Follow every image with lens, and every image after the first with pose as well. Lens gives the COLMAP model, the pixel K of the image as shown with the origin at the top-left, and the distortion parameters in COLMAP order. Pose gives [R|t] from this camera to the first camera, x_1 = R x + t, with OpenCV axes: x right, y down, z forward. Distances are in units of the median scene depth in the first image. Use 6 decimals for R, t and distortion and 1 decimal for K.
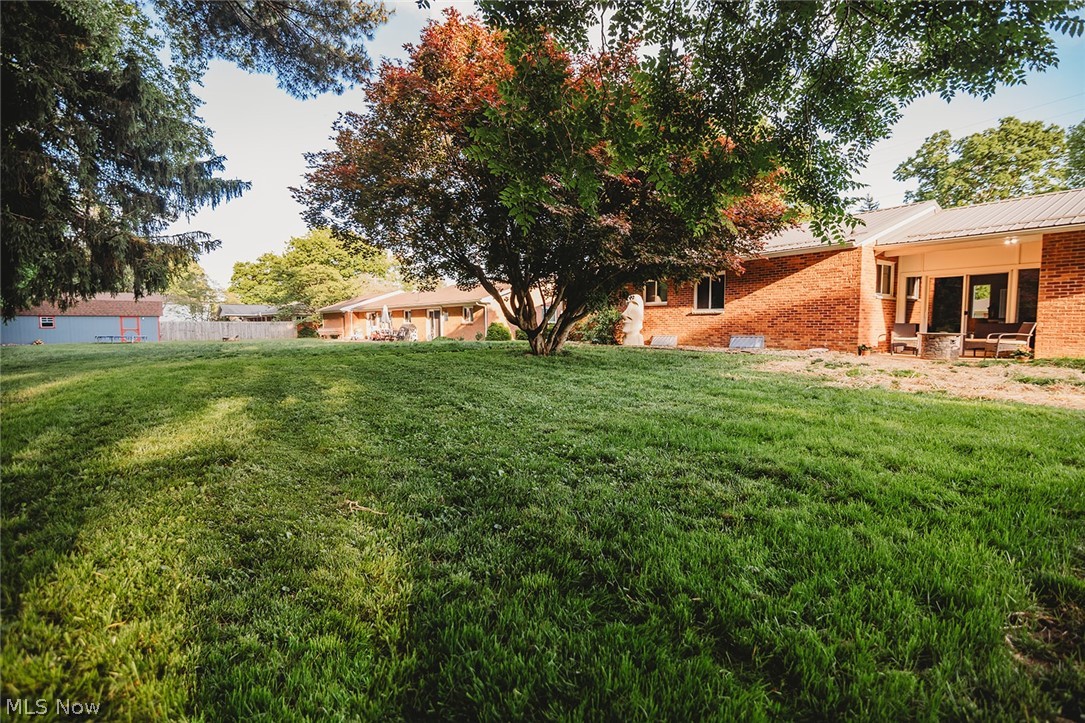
lens RADIAL K [[498.8, 0, 542.5], [0, 498.8, 361.5], [0, 0, 1]] dist [-0.018753, -0.000848]
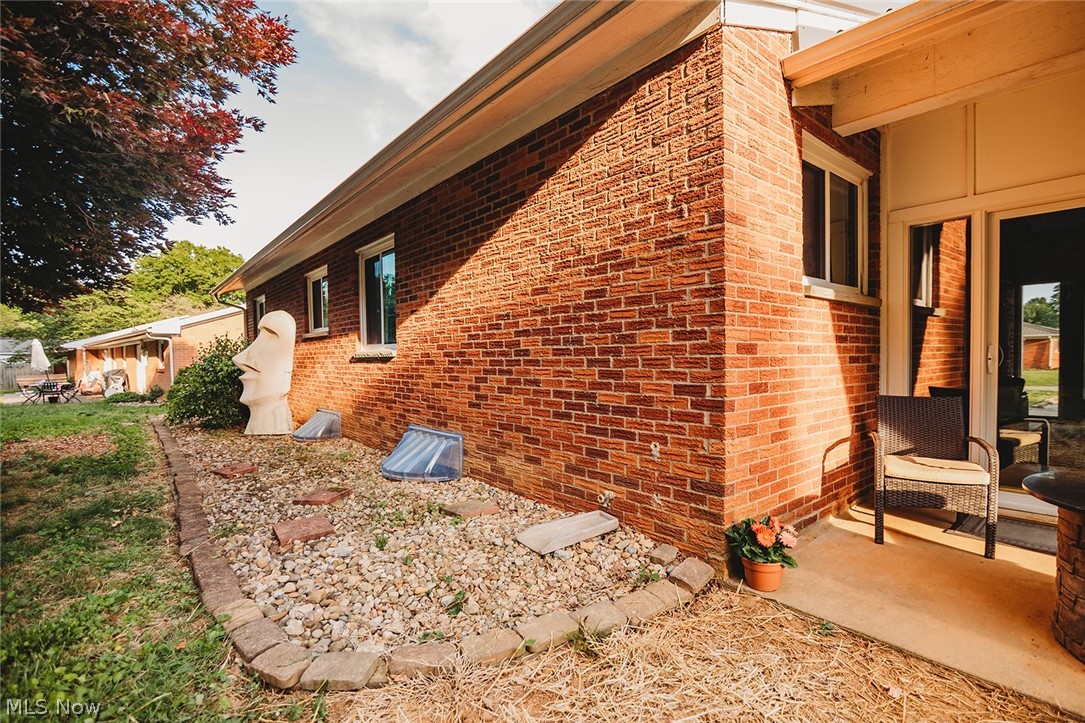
lens RADIAL K [[506.6, 0, 574.0], [0, 506.6, 369.0], [0, 0, 1]] dist [-0.000134, -0.000184]
pose [[0.990943, -0.016933, 0.133213, 0.515416], [0.023304, 0.998650, -0.046415, -0.081962], [-0.132247, 0.049099, 0.990000, 0.752279]]
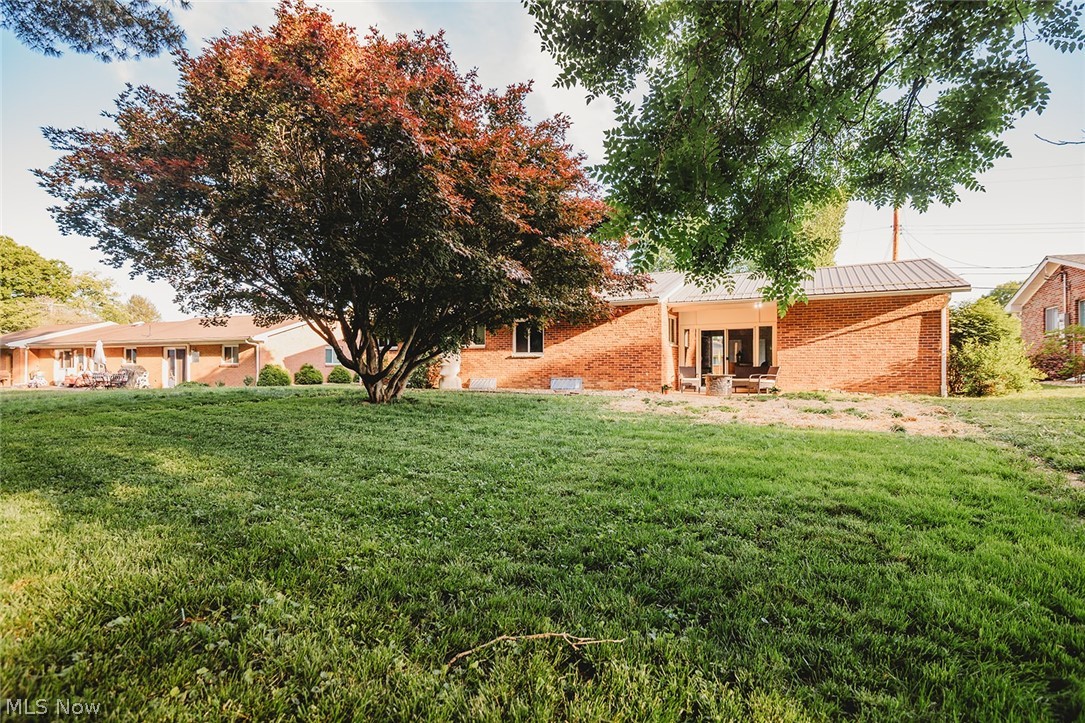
lens RADIAL K [[498.8, 0, 542.5], [0, 498.8, 361.5], [0, 0, 1]] dist [-0.018753, -0.000848]
pose [[0.884583, 0.005001, 0.466356, -0.155493], [0.033158, 0.996738, -0.073583, -0.010903], [-0.465203, 0.080553, 0.881531, 0.076569]]
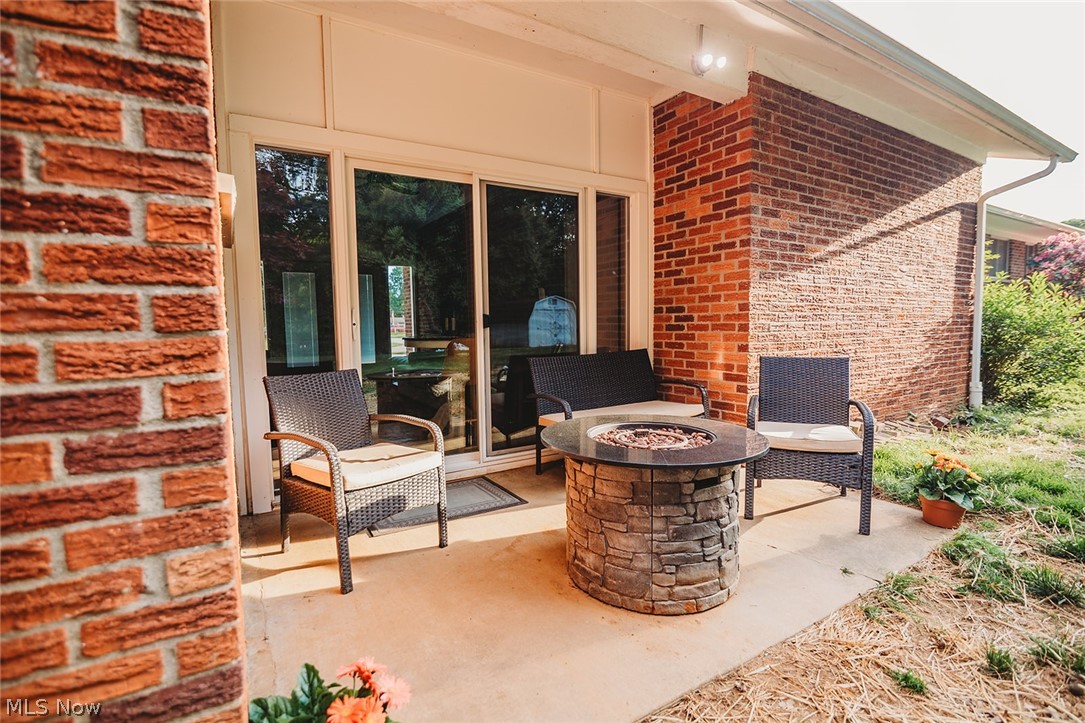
lens RADIAL K [[505.7, 0, 531.1], [0, 505.7, 361.1], [0, 0, 1]] dist [-0.019561, 0.000455]
pose [[0.052118, -0.076309, 0.995721, 0.535778], [0.089333, 0.993435, 0.071458, -0.086584], [-0.994637, 0.085226, 0.058593, 0.888508]]
